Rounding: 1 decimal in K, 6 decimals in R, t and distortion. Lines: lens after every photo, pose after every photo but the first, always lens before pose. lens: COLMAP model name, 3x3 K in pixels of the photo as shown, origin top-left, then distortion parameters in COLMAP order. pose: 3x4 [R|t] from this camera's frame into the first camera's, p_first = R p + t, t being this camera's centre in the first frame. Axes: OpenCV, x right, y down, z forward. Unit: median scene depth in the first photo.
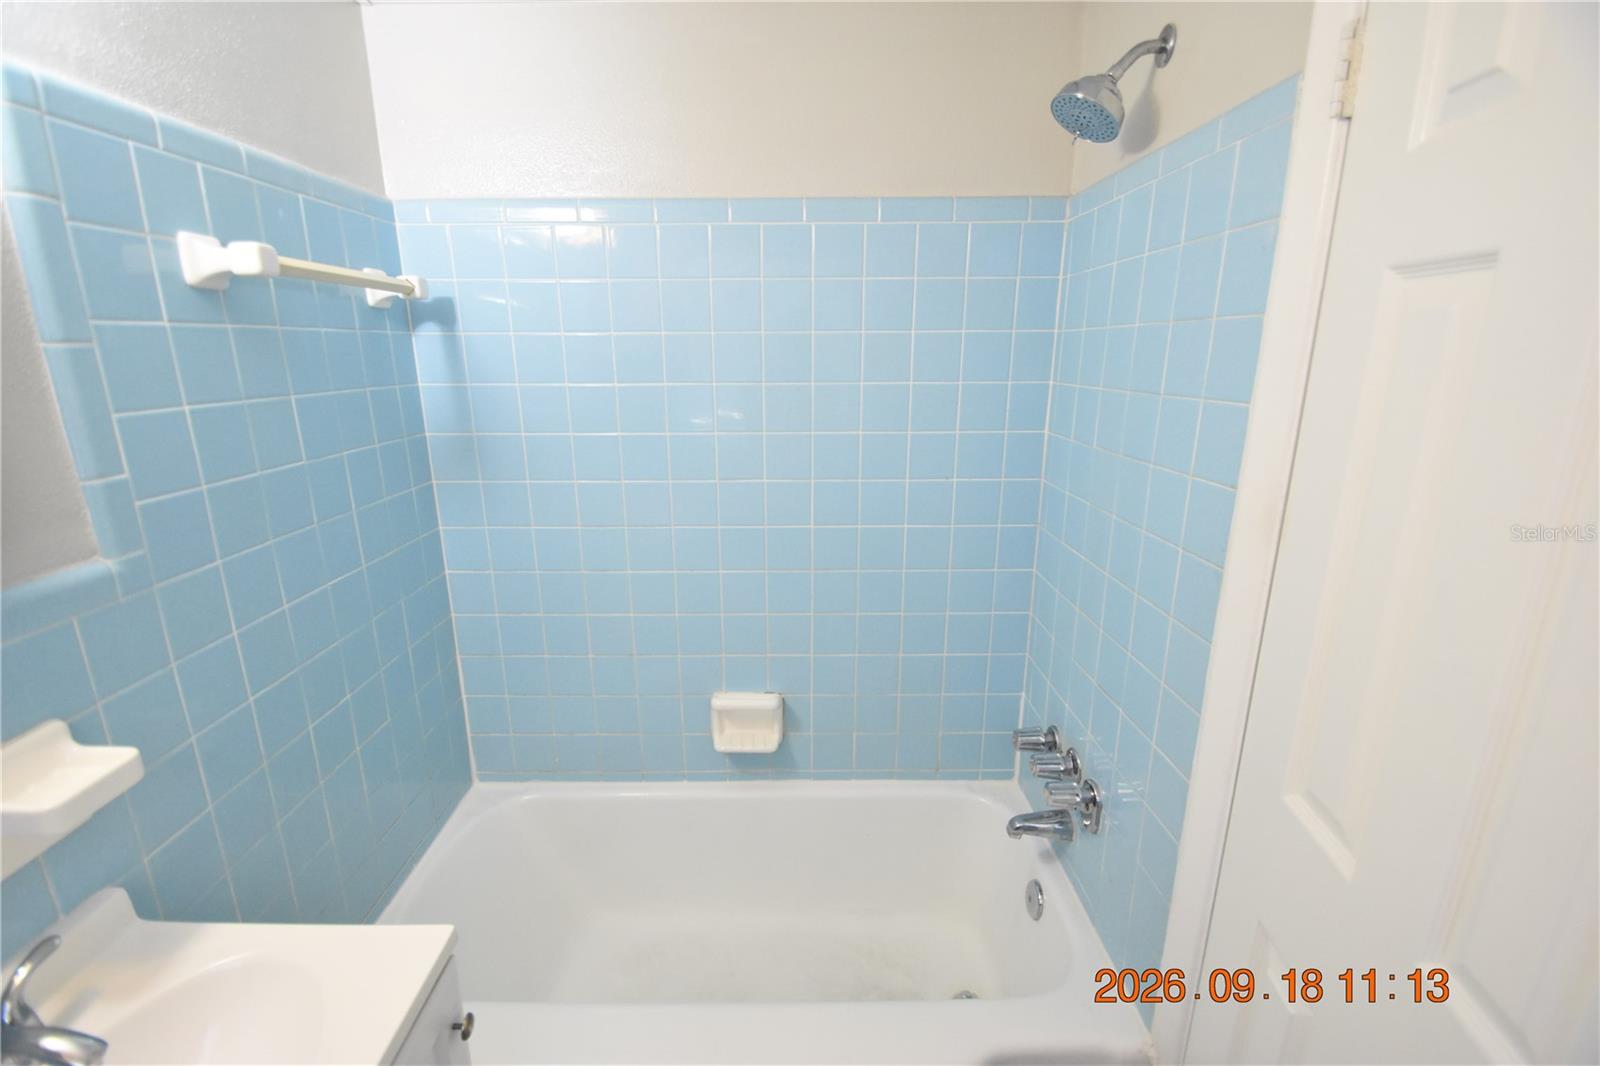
lens RADIAL K [[699.1, 0, 791.9], [0, 699.1, 541.2], [0, 0, 1]] dist [0.018766, -0.020170]
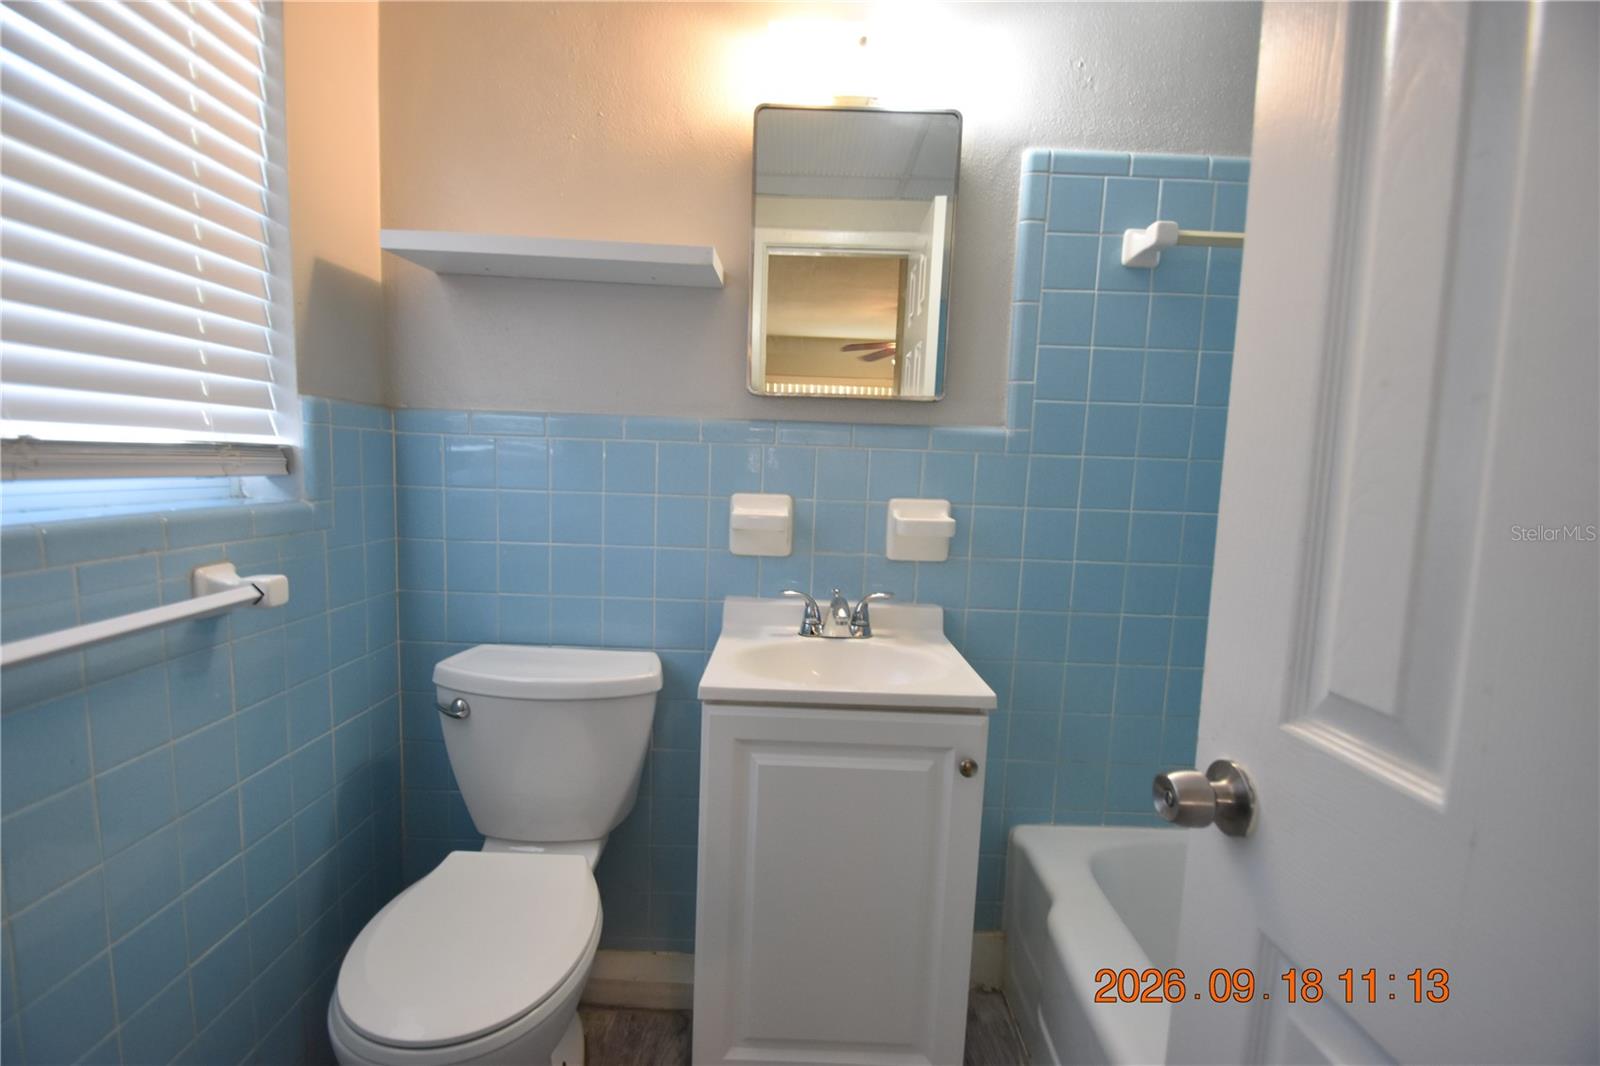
lens RADIAL K [[699.1, 0, 791.9], [0, 699.1, 541.2], [0, 0, 1]] dist [0.018766, -0.020170]
pose [[-0.007247, 0.112744, -0.993598, 0.744100], [-0.296406, 0.948728, 0.109815, 0.250792], [0.955034, 0.295304, 0.026543, 0.526443]]
